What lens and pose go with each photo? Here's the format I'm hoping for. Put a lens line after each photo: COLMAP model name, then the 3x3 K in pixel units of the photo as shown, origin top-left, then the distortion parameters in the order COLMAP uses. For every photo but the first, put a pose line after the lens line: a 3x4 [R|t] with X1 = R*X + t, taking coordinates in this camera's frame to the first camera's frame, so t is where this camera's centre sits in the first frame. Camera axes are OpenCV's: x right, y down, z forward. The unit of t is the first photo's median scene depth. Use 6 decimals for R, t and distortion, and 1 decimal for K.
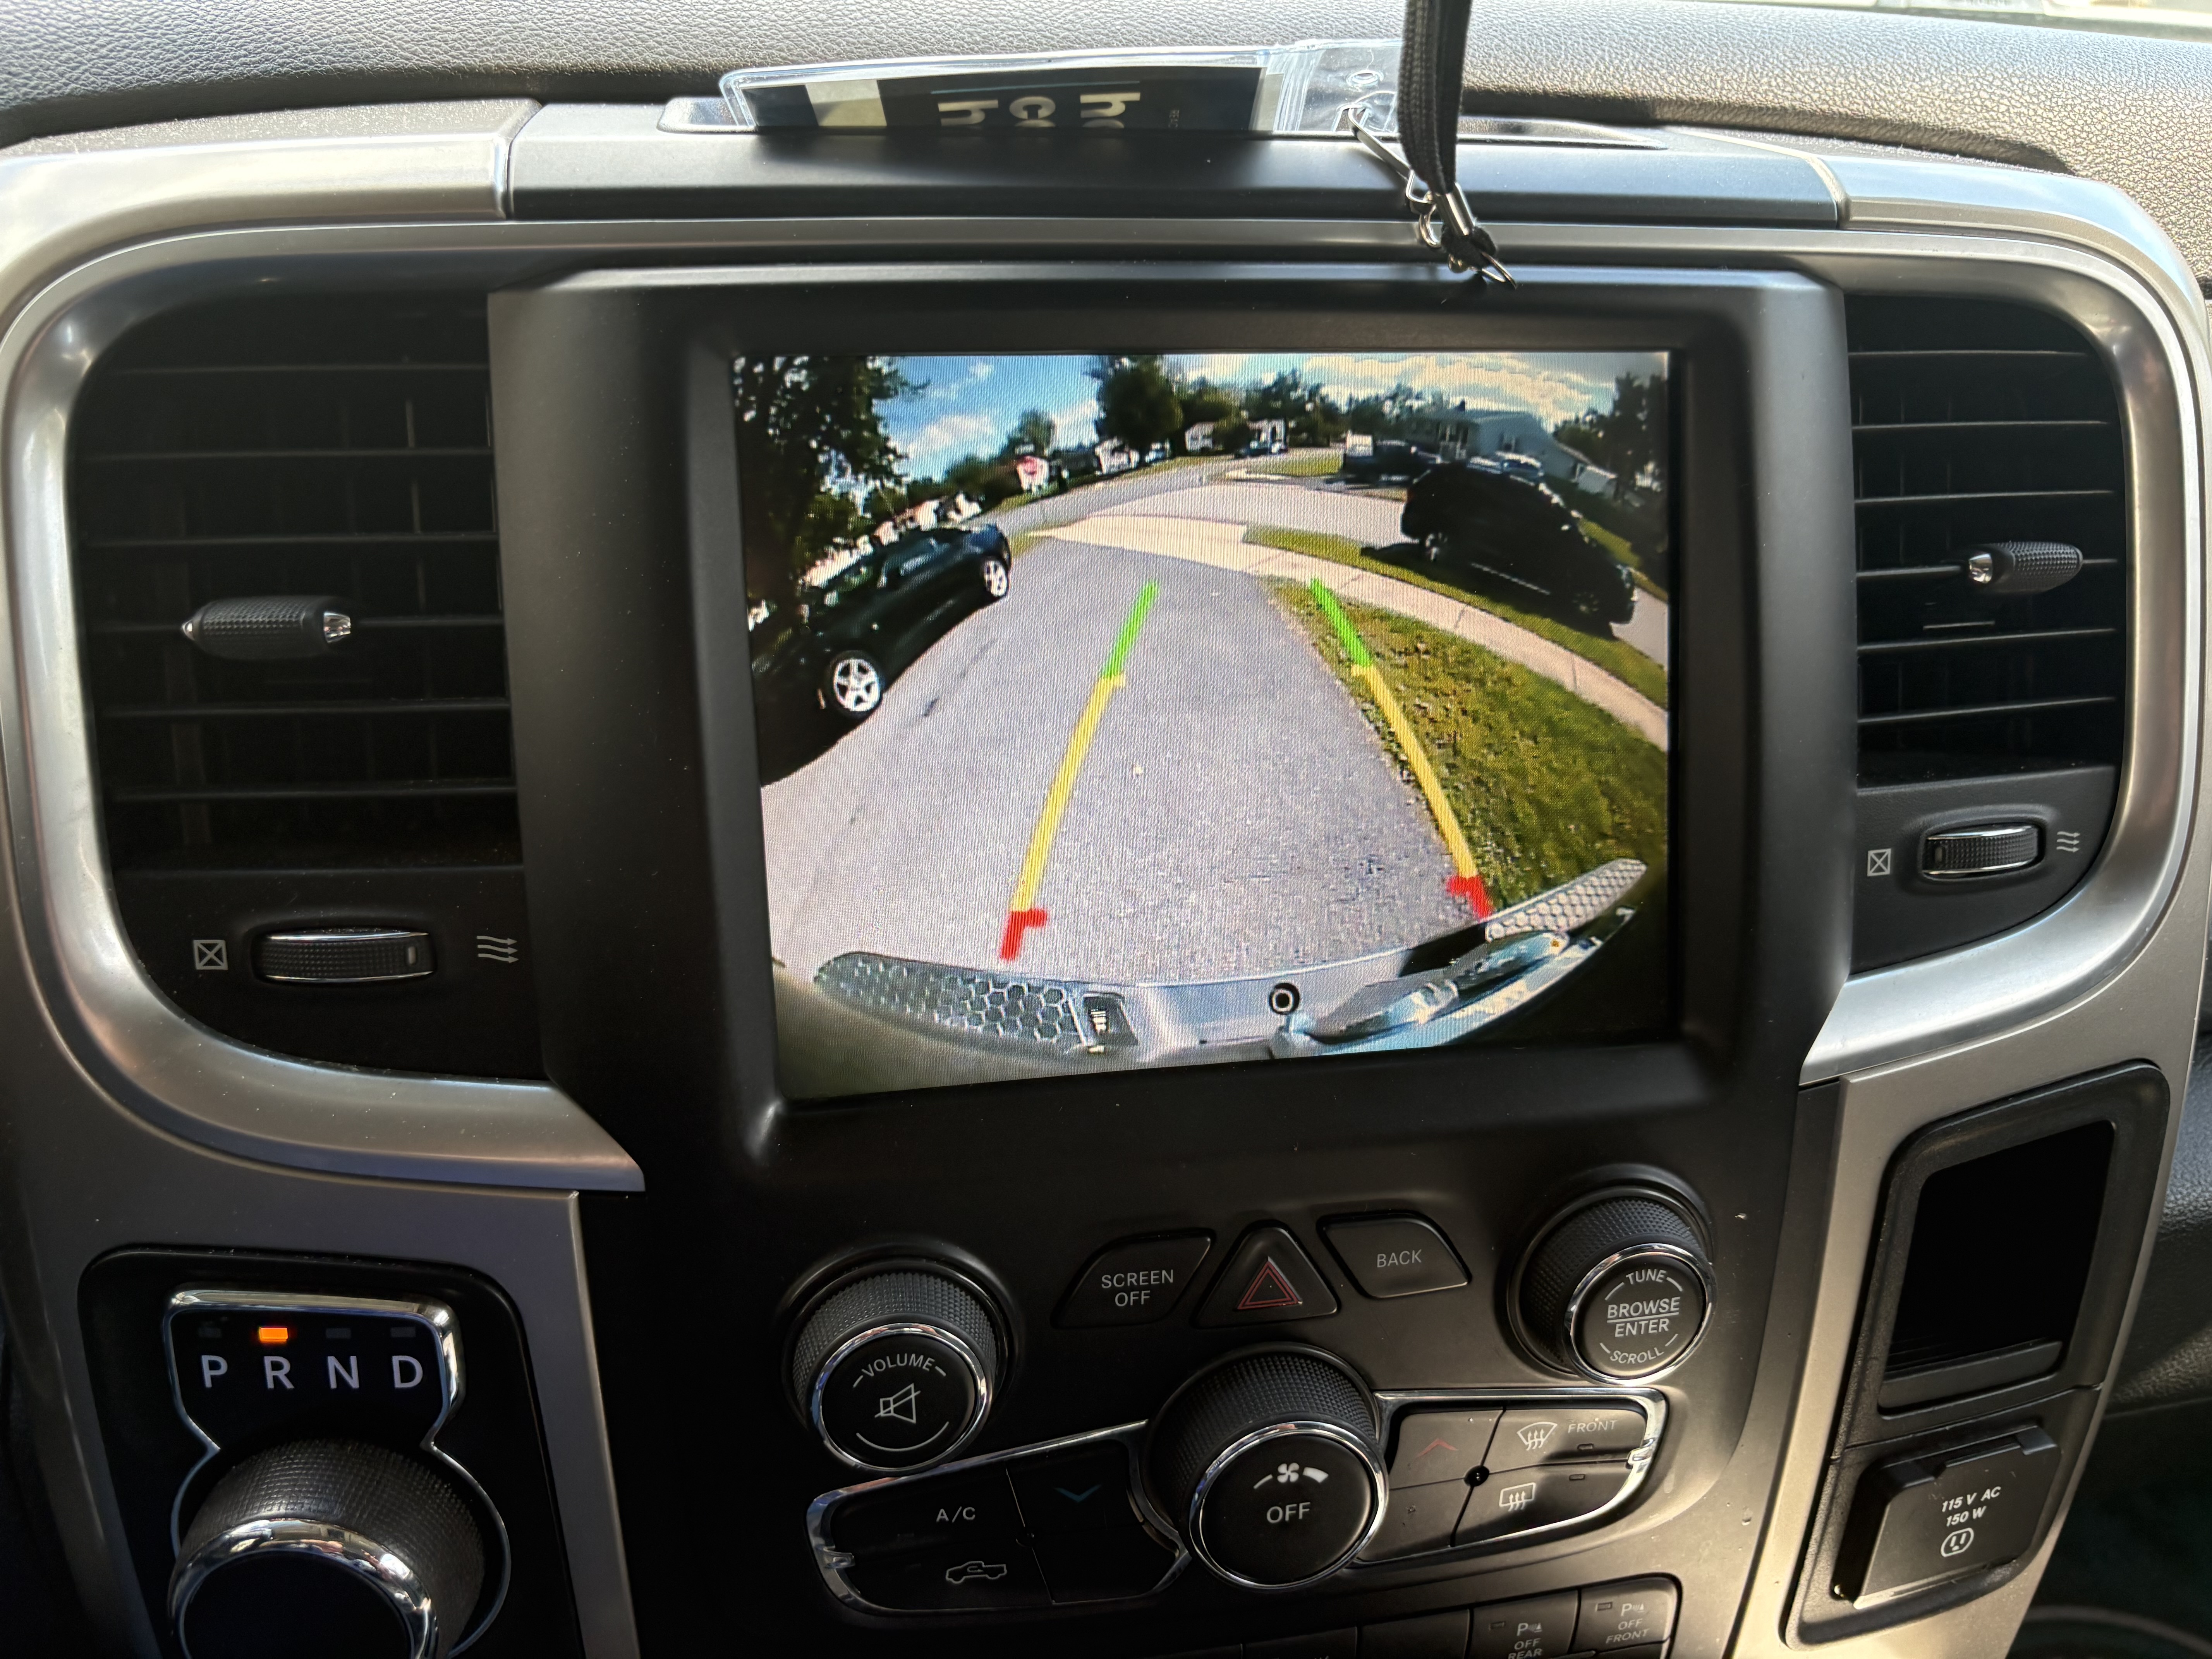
lens RADIAL K [[1749.7, 0, 1089.3], [0, 1749.7, 845.9], [0, 0, 1]] dist [0.020794, -0.030585]
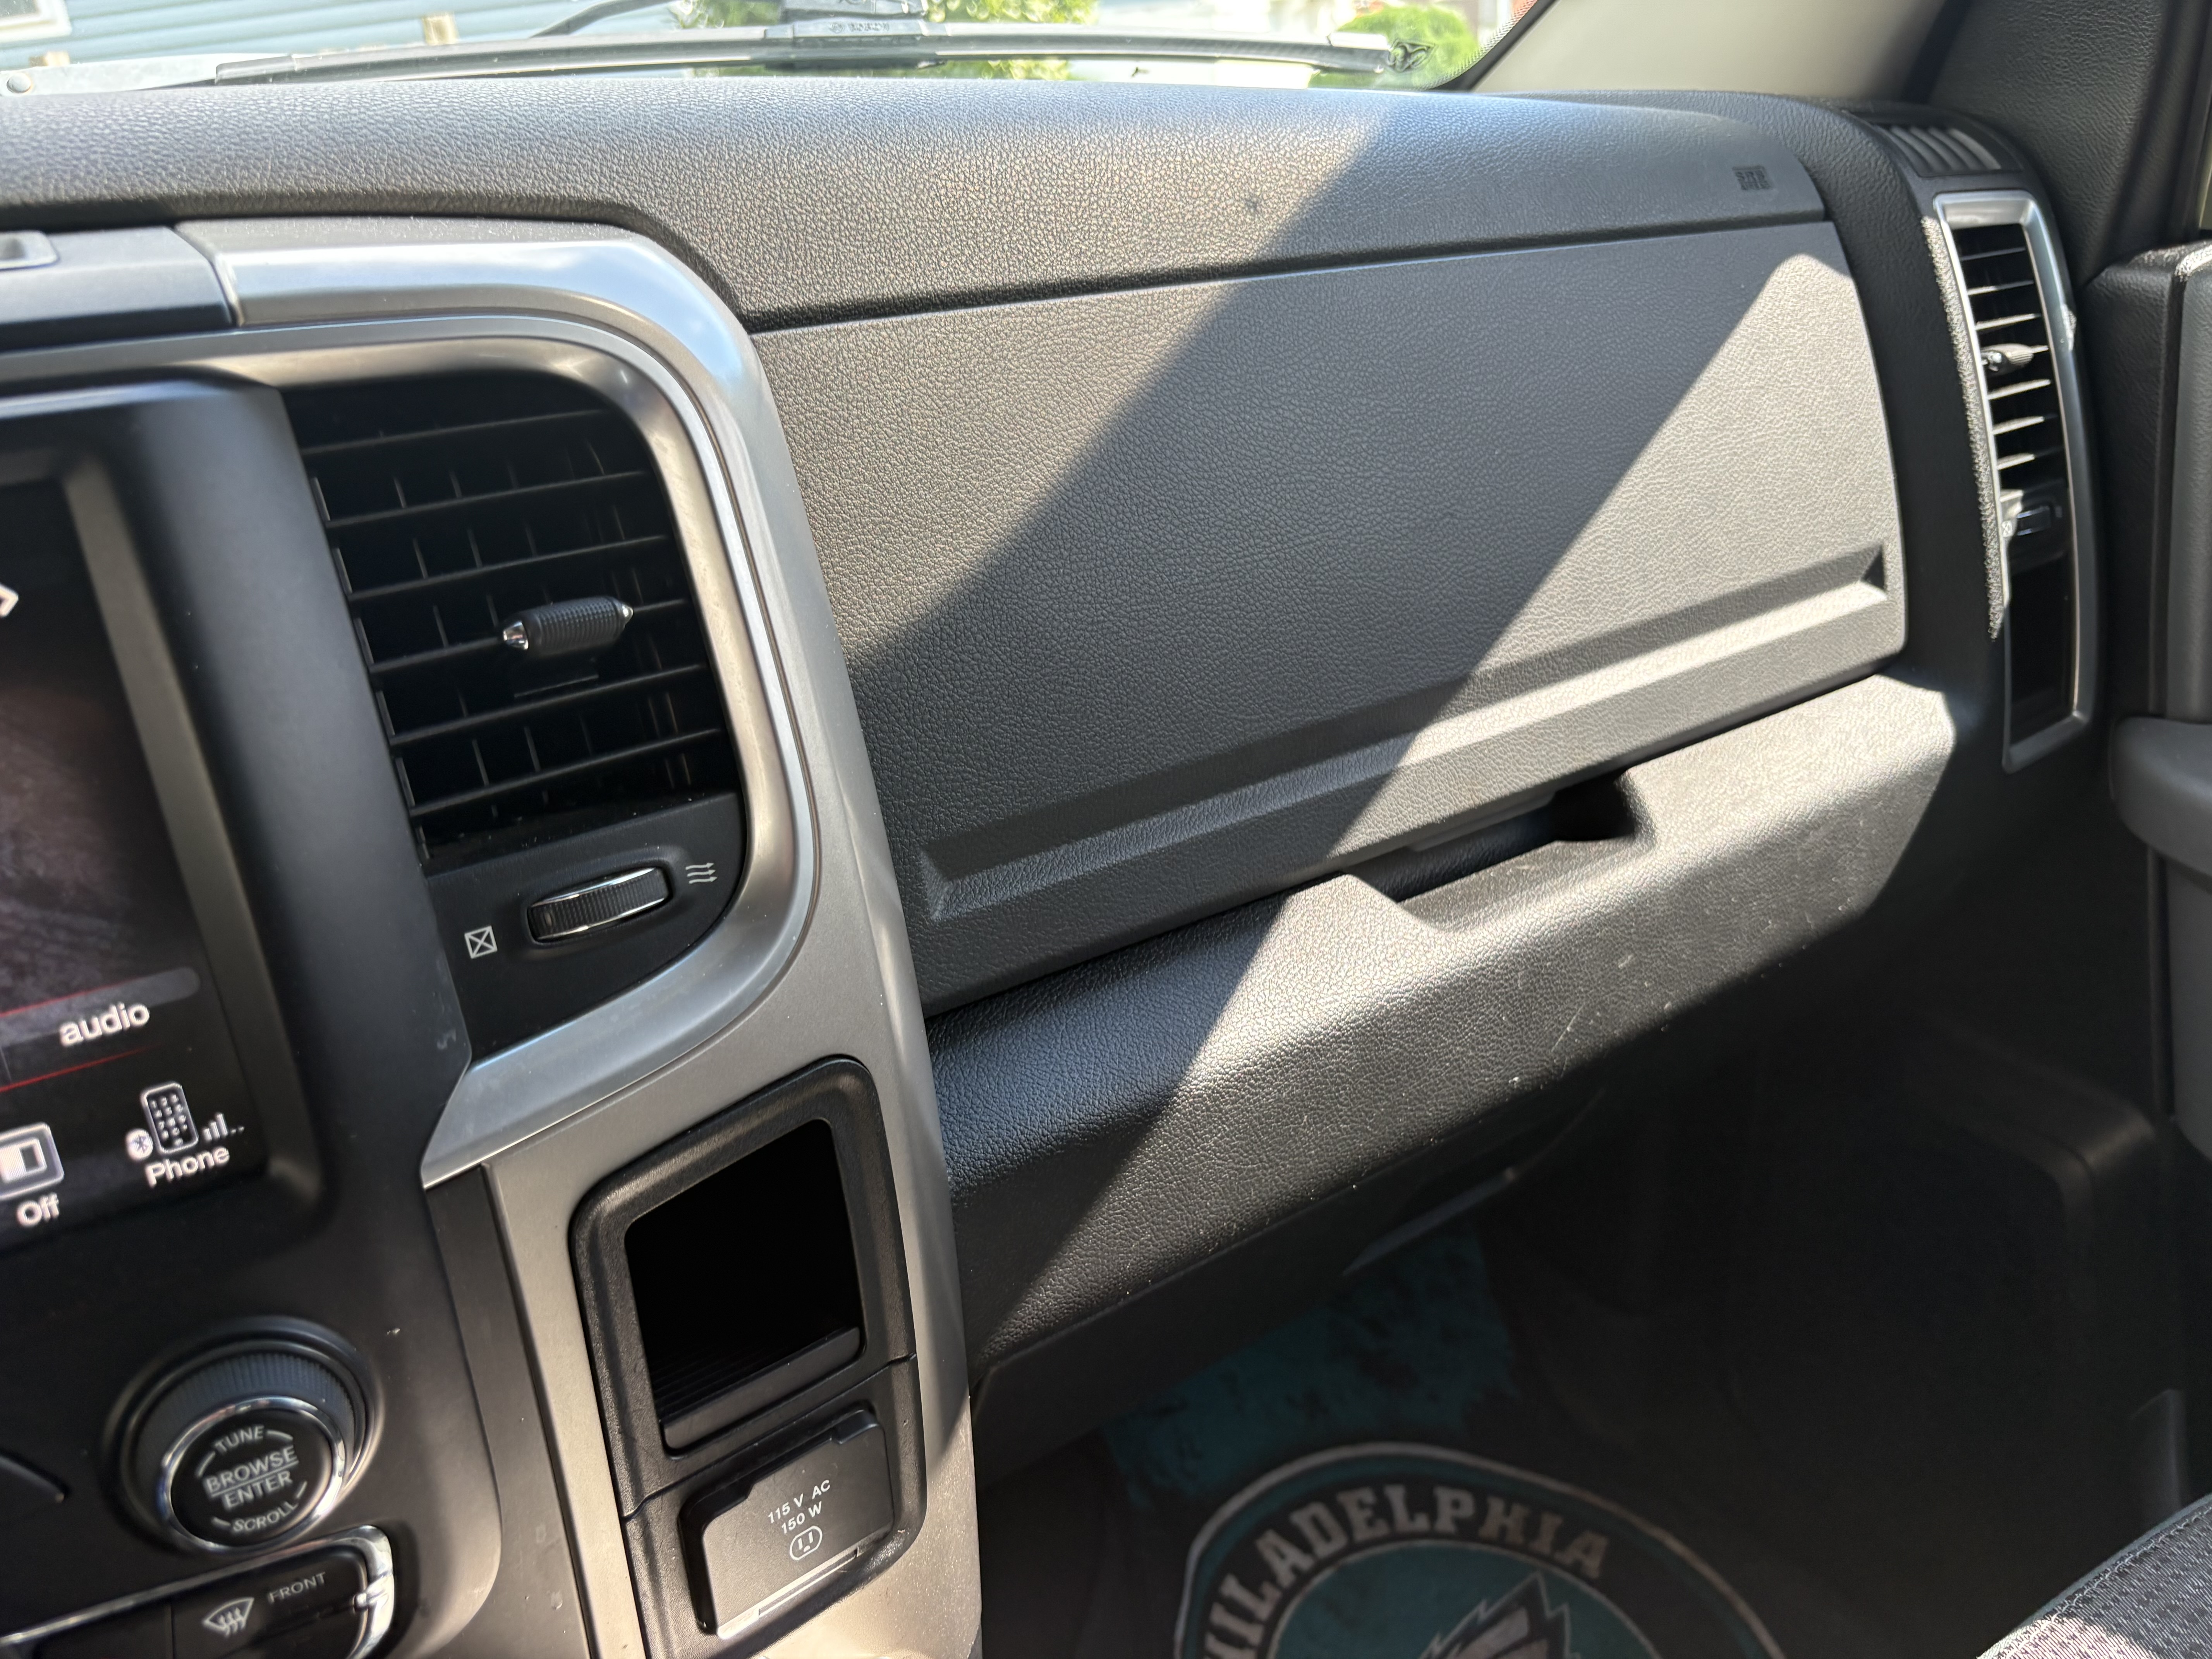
lens RADIAL K [[1749.7, 0, 1109.2], [0, 1749.7, 834.9], [0, 0, 1]] dist [0.020794, -0.030585]
pose [[0.925807, -0.208515, 0.315281, 0.510979], [0.211694, 0.977028, 0.024541, 0.001072], [-0.313156, 0.044023, 0.948681, -0.067981]]
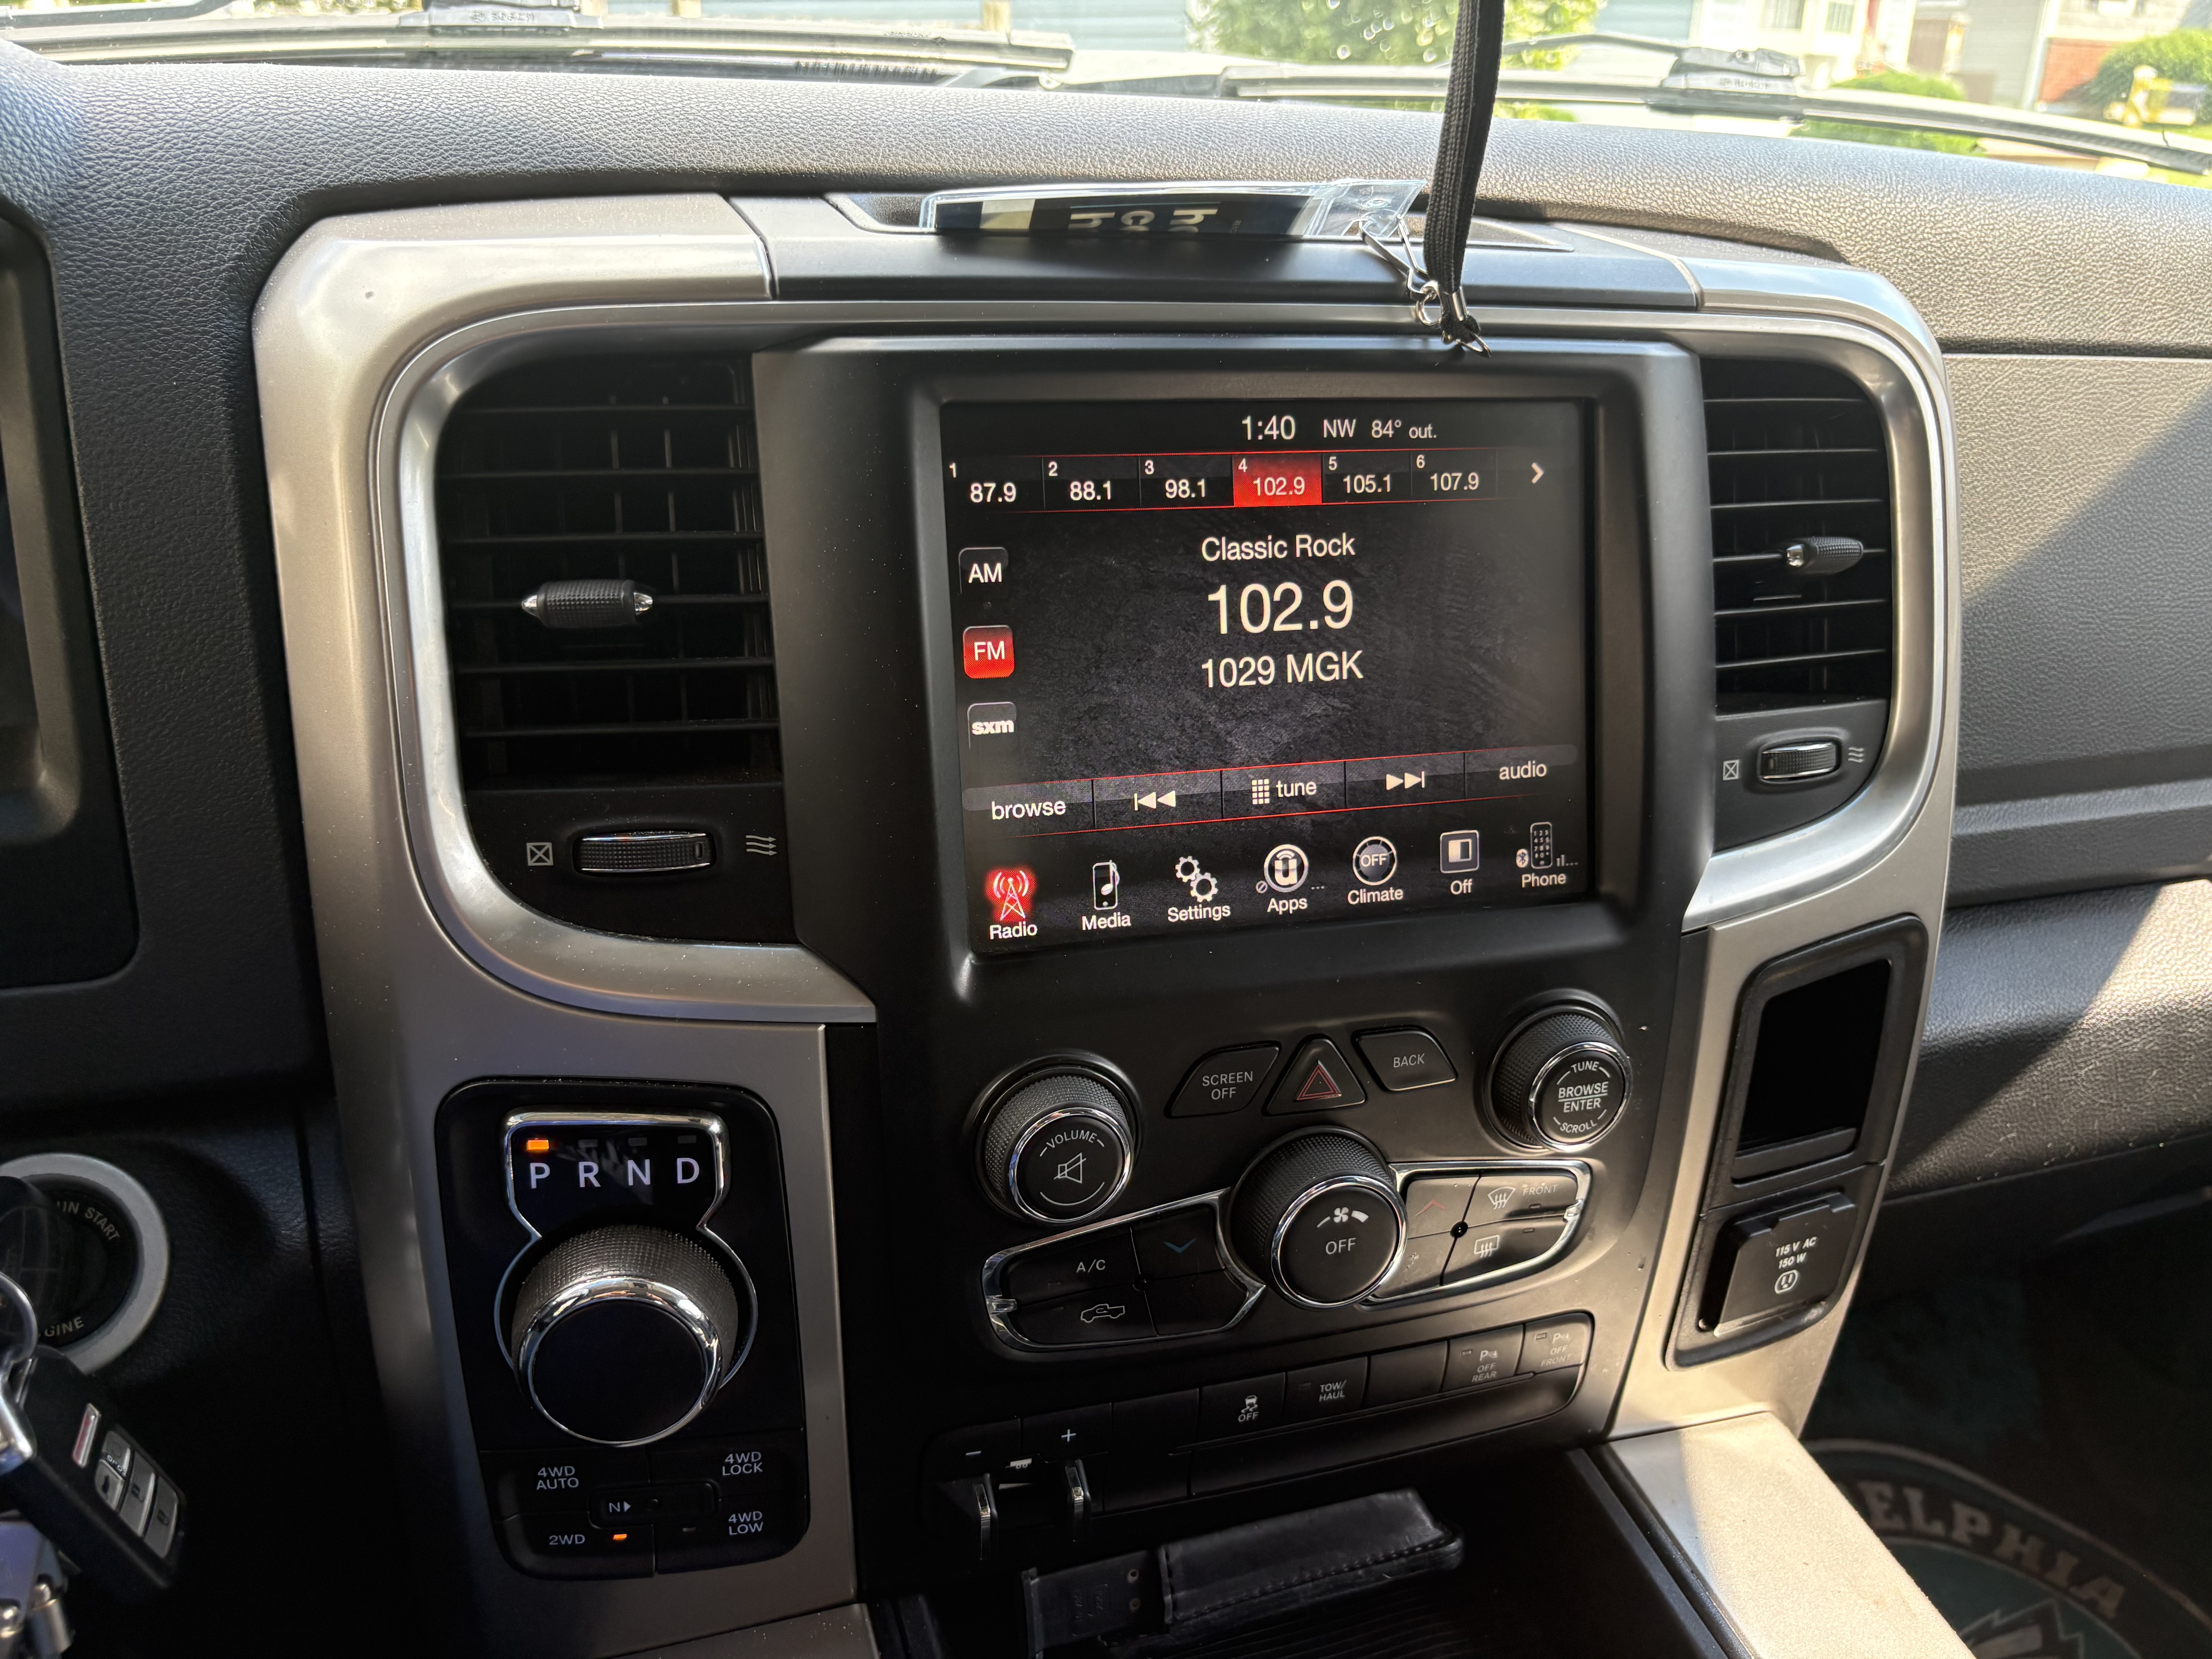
lens RADIAL K [[1749.7, 0, 1089.9], [0, 1749.7, 841.1], [0, 0, 1]] dist [0.020794, -0.030585]
pose [[0.992073, -0.022833, 0.123572, -0.233546], [0.022696, 0.999739, 0.002509, 0.053635], [-0.123597, 0.000316, 0.992332, -0.322286]]
